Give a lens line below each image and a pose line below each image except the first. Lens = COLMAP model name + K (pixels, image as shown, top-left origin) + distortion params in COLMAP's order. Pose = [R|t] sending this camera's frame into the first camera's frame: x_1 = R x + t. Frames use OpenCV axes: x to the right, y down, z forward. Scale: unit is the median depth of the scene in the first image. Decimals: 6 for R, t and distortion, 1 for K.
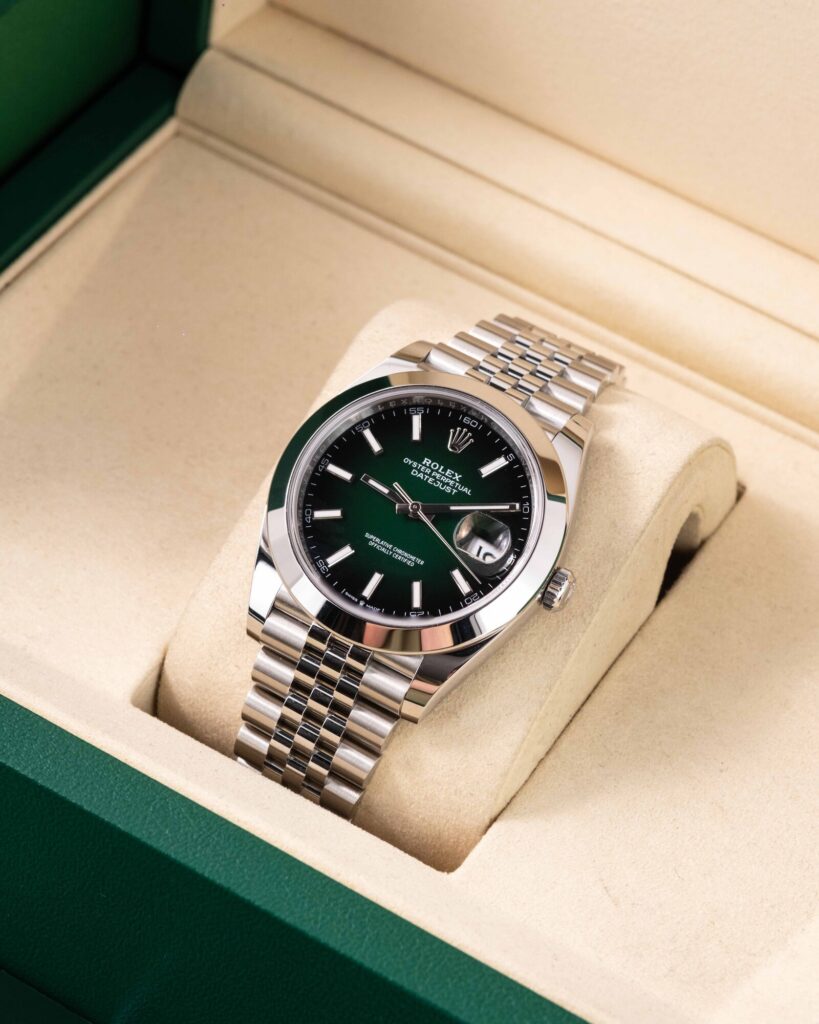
lens RADIAL K [[3263.9, 0, 406.9], [0, 3263.9, 513.7], [0, 0, 1]] dist [0.185477, 0.000000]
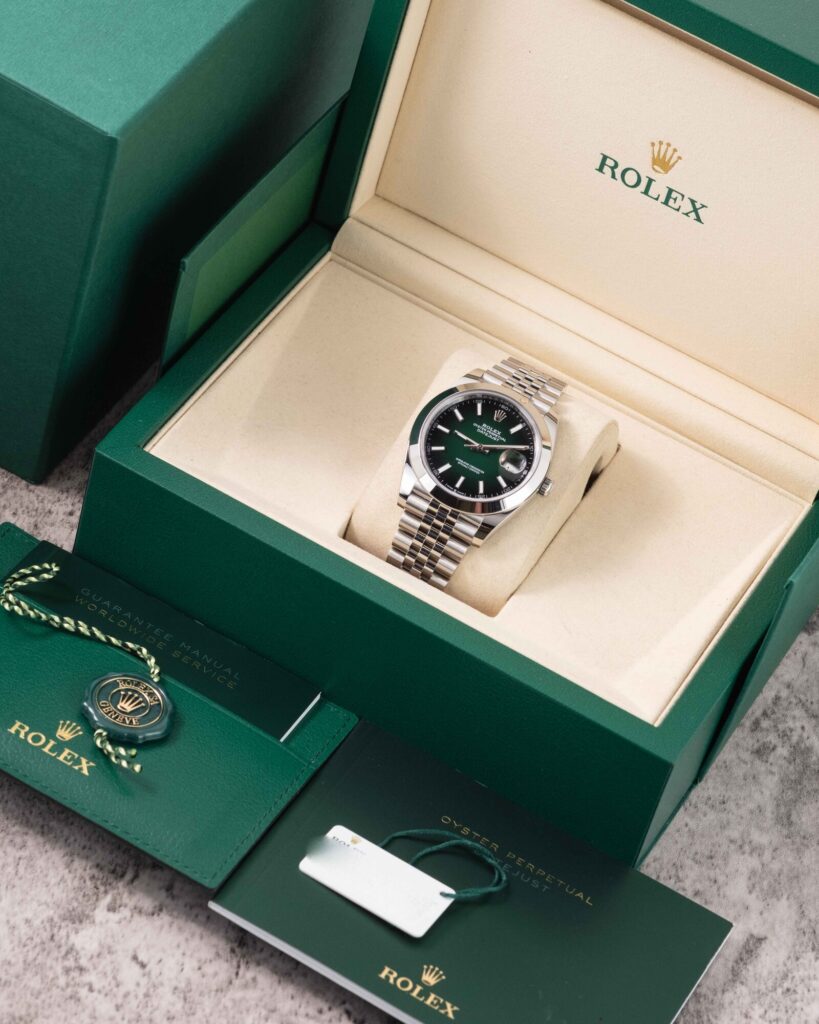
lens RADIAL K [[3263.9, 0, 411.1], [0, 3263.9, 511.4], [0, 0, 1]] dist [0.185477, 0.000000]
pose [[0.988018, 0.032459, 0.150886, -0.356002], [-0.030163, 0.999392, -0.017482, 0.077637], [-0.151361, 0.012721, 0.988397, -1.076424]]
